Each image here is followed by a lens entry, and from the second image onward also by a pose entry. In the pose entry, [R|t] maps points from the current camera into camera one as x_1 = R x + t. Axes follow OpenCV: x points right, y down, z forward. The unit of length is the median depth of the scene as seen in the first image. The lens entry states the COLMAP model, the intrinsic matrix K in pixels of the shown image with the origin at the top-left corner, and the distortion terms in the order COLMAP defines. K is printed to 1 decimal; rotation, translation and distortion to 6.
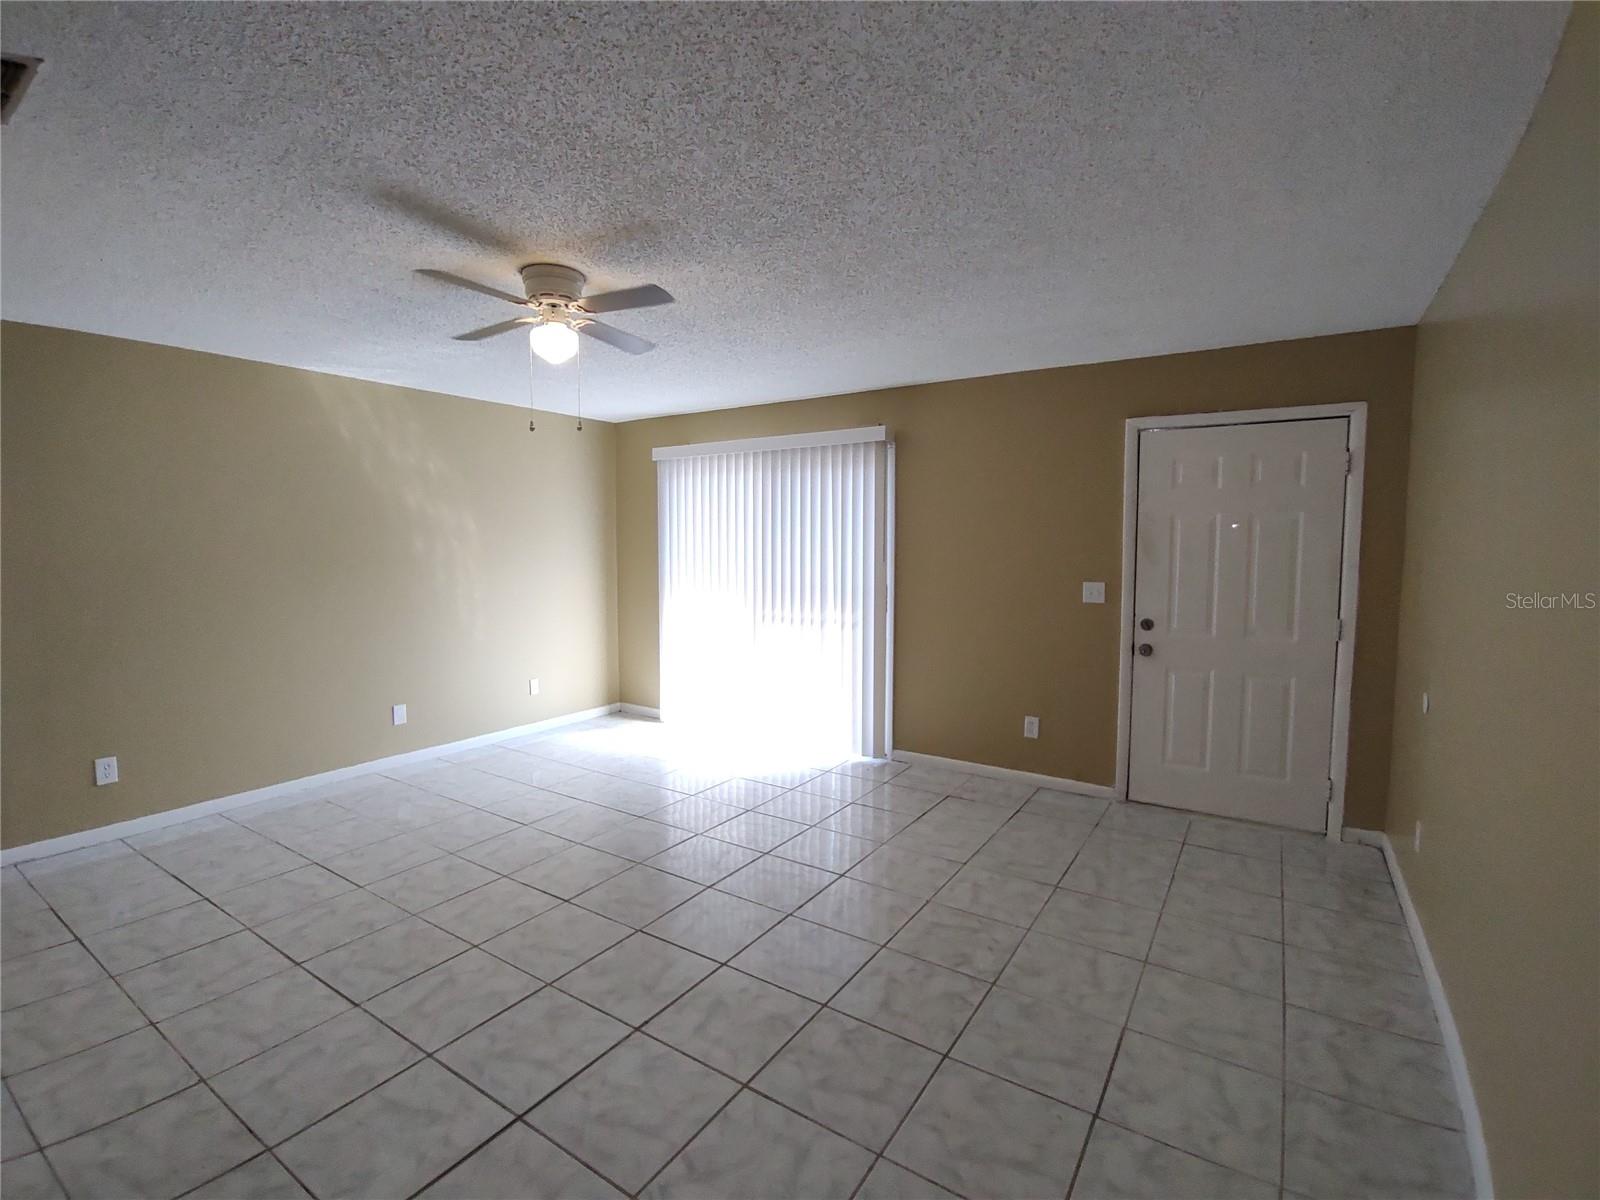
lens RADIAL K [[727.2, 0, 810.9], [0, 727.2, 599.6], [0, 0, 1]] dist [-0.017091, -0.002686]
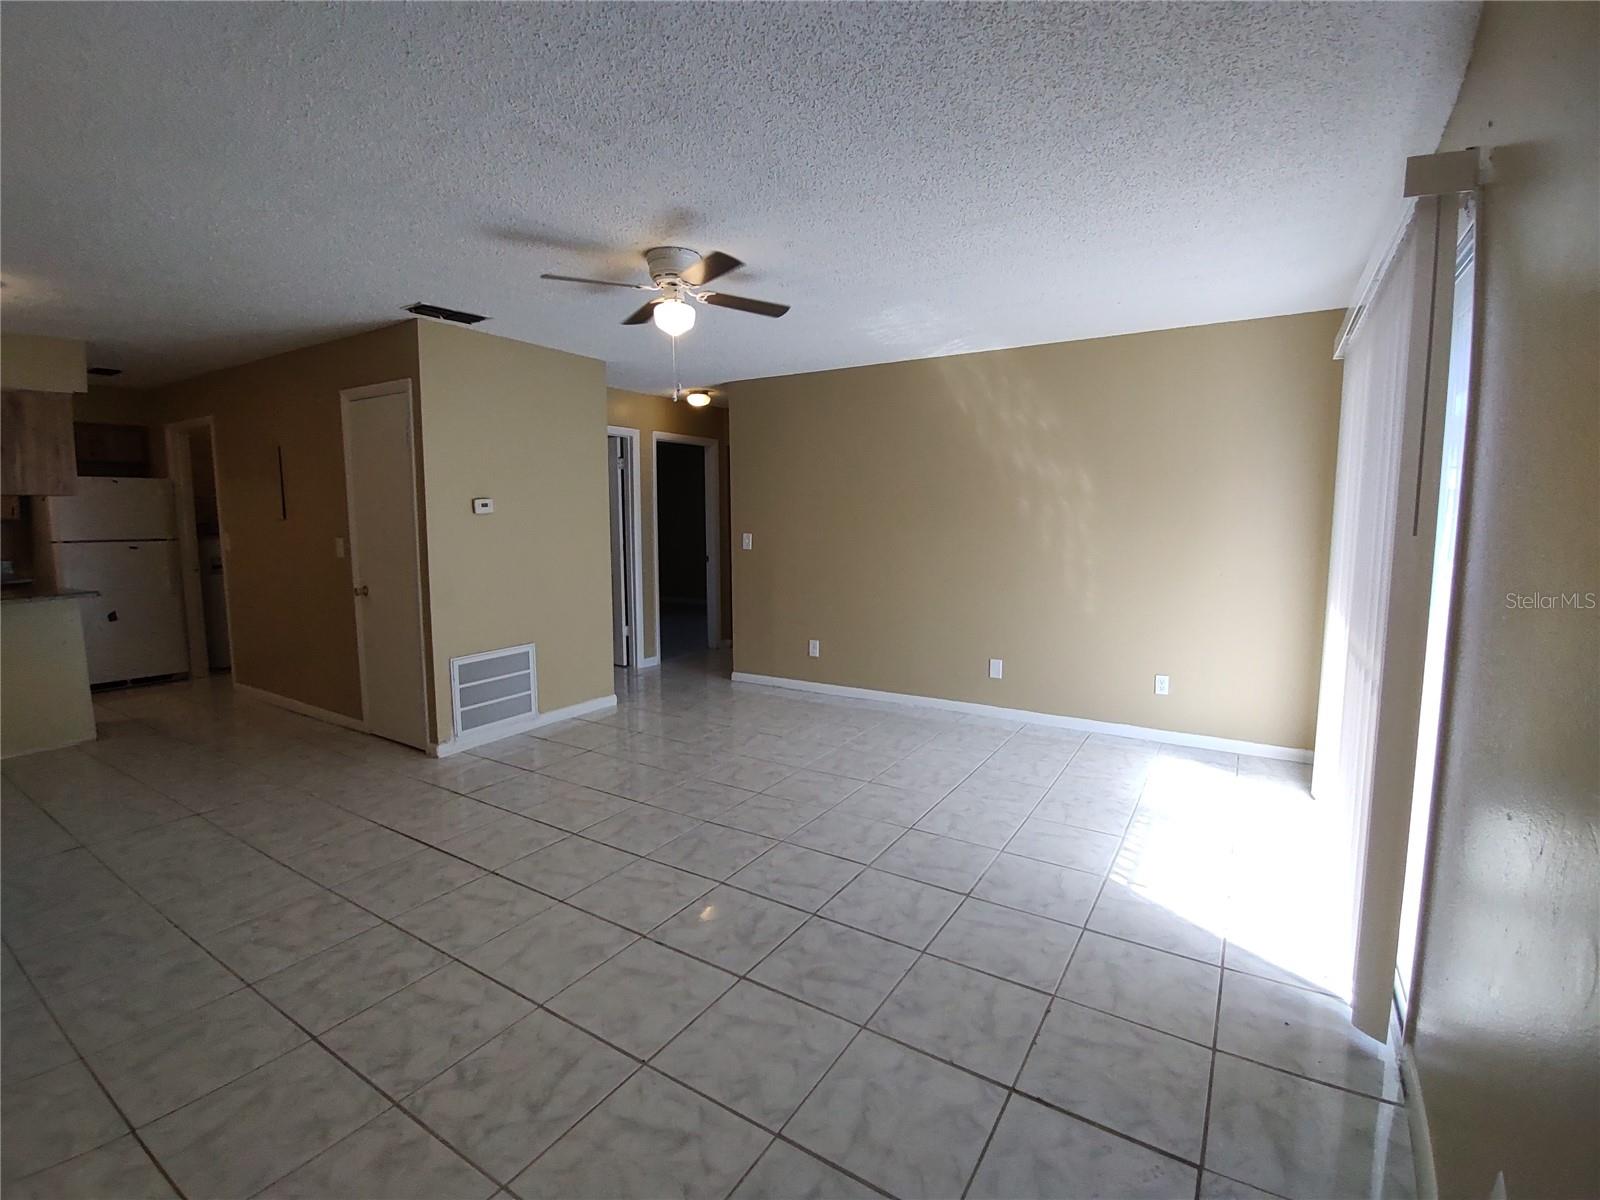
lens RADIAL K [[727.2, 0, 798.5], [0, 727.2, 593.8], [0, 0, 1]] dist [-0.017091, -0.002686]
pose [[0.010256, 0.106318, -0.994279, 0.616358], [-0.076729, 0.991484, 0.105228, -0.049518], [0.996999, 0.075211, 0.018326, 0.913926]]
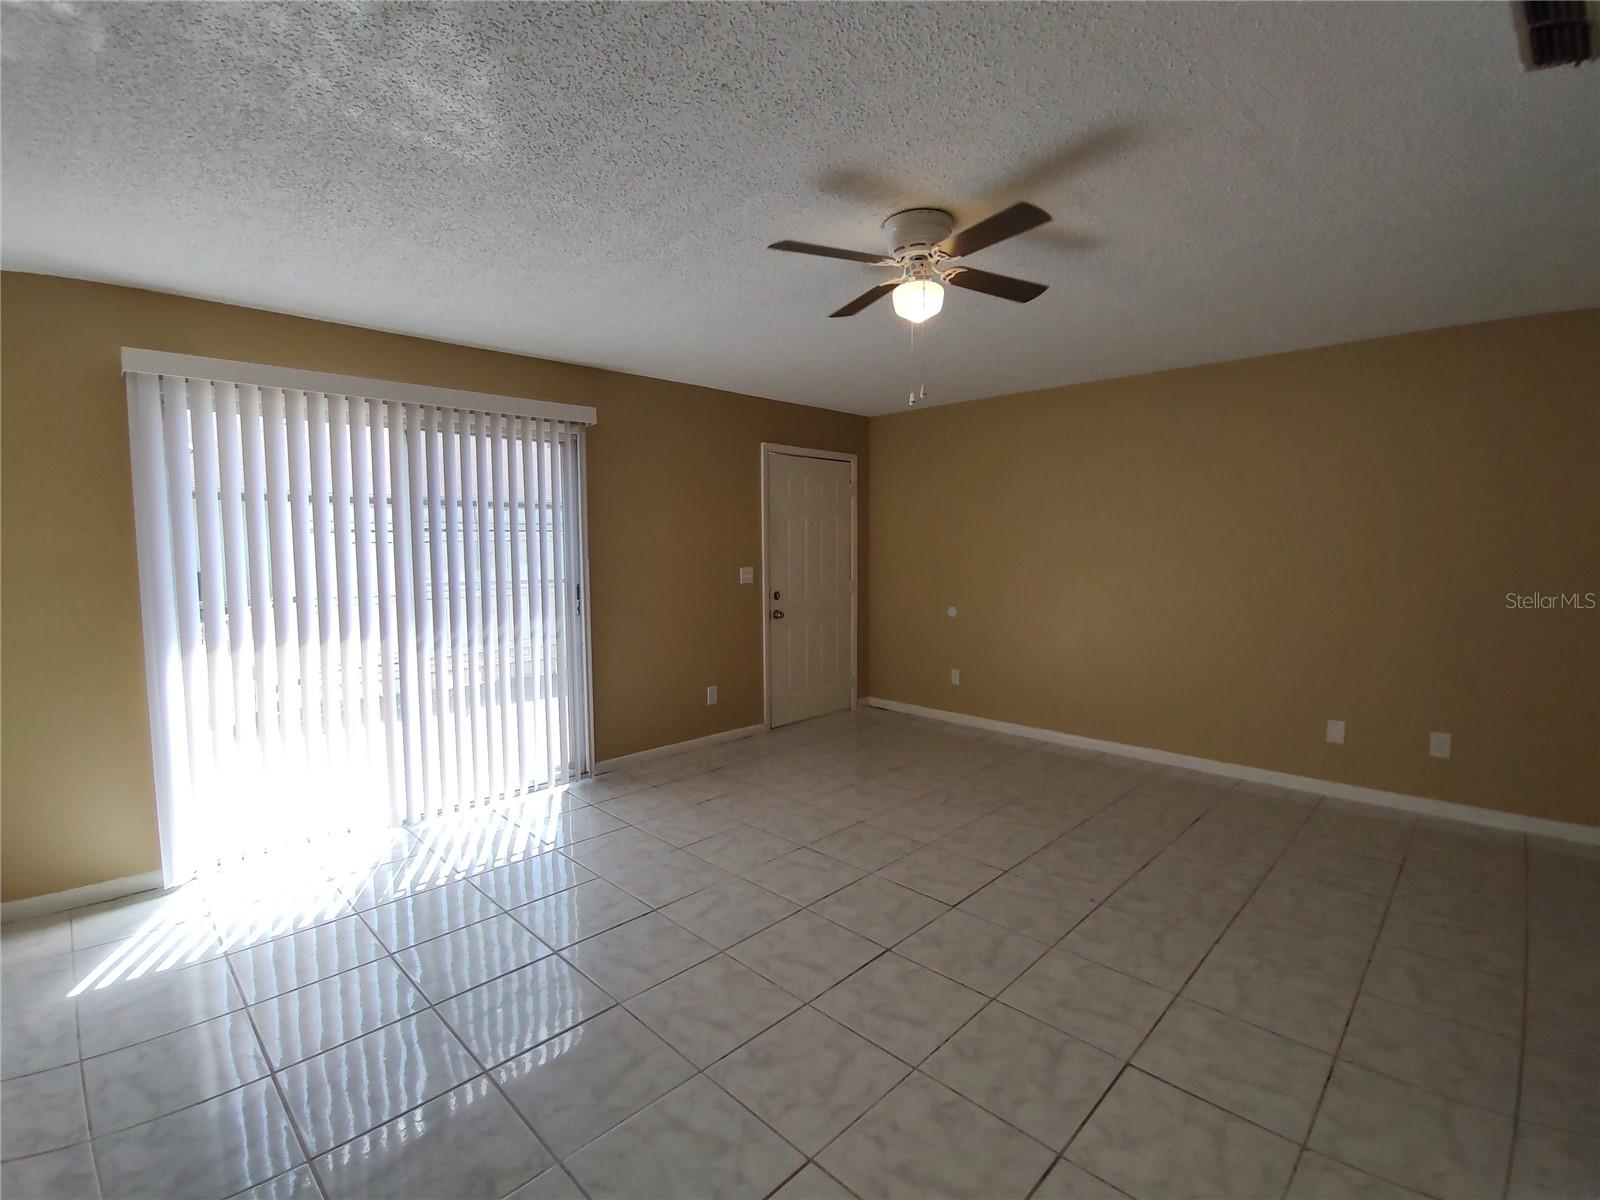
lens RADIAL K [[727.2, 0, 791.5], [0, 727.2, 608.7], [0, 0, 1]] dist [-0.017091, -0.002686]
pose [[0.212912, -0.093641, 0.972574, -0.967408], [0.085480, 0.993366, 0.076930, -0.049692], [-0.973325, 0.066756, 0.219503, 0.749577]]
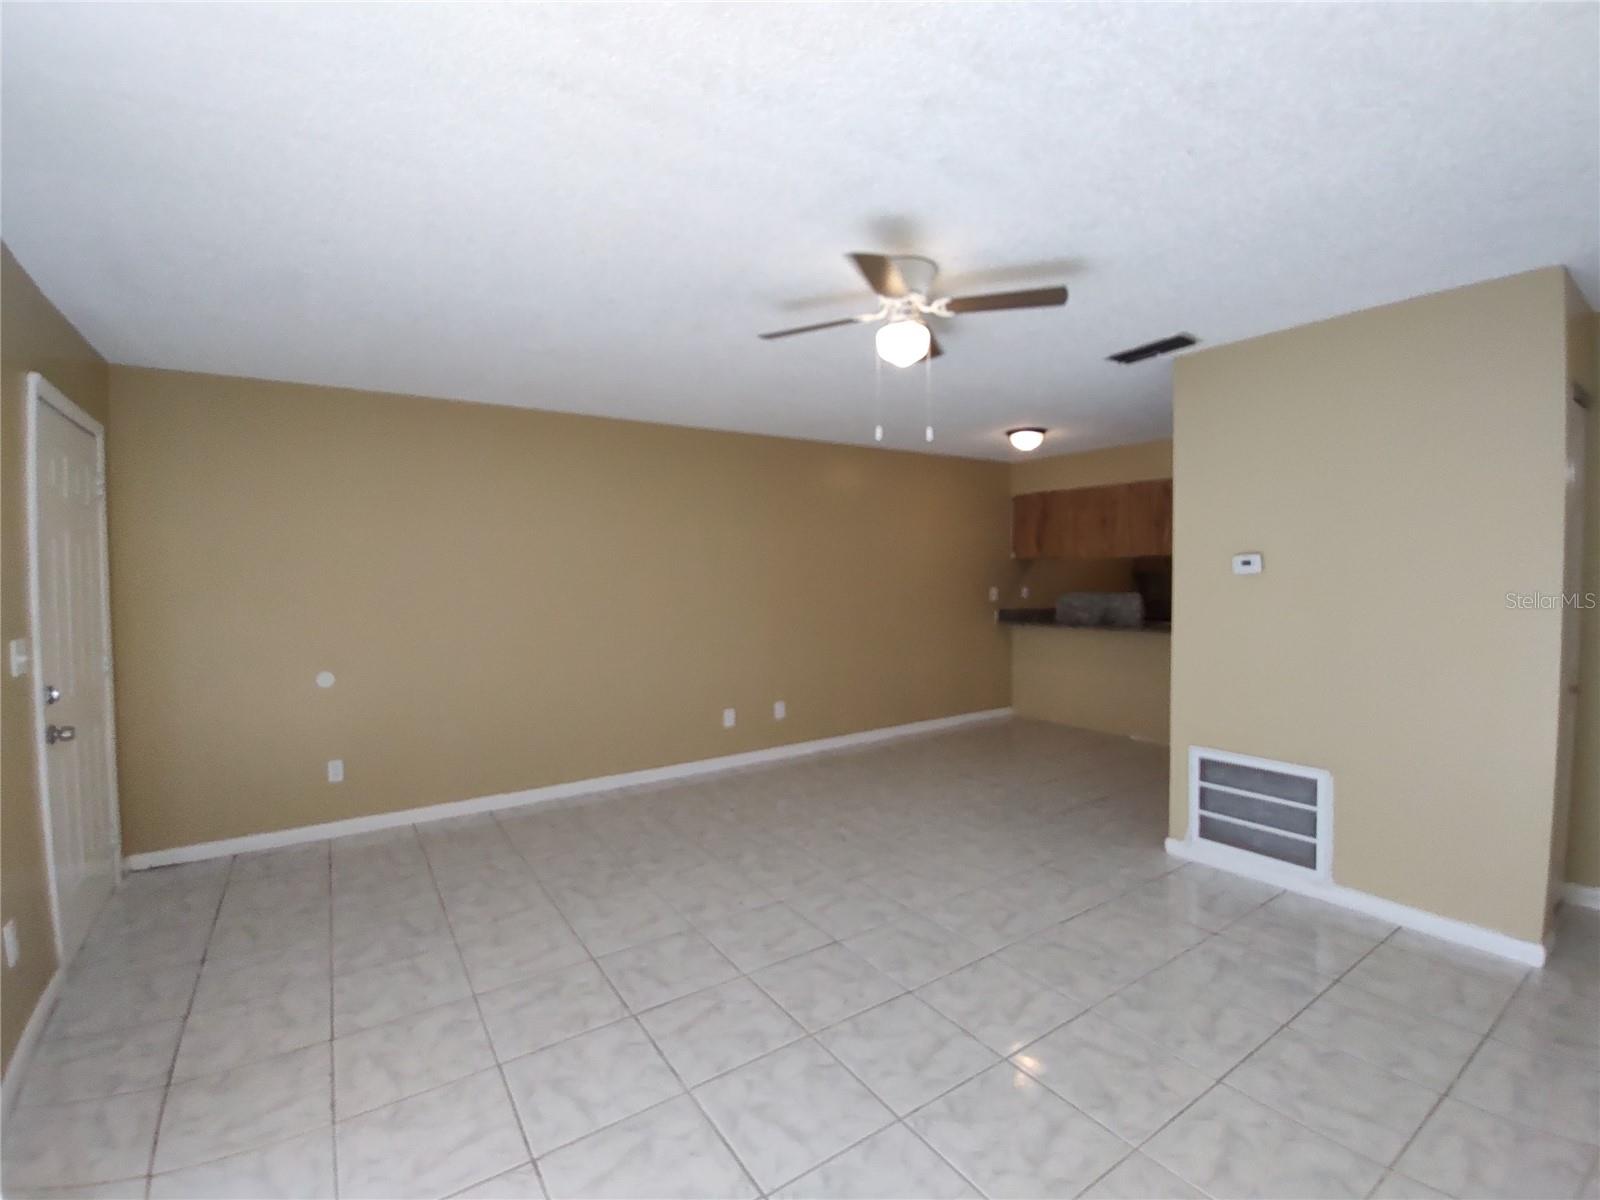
lens RADIAL K [[727.2, 0, 813.5], [0, 727.2, 590.6], [0, 0, 1]] dist [-0.017091, -0.002686]
pose [[-0.922305, -0.002905, 0.386451, -0.462901], [0.038296, 0.994363, 0.098872, -0.104618], [-0.384560, 0.105989, -0.916995, 1.462807]]
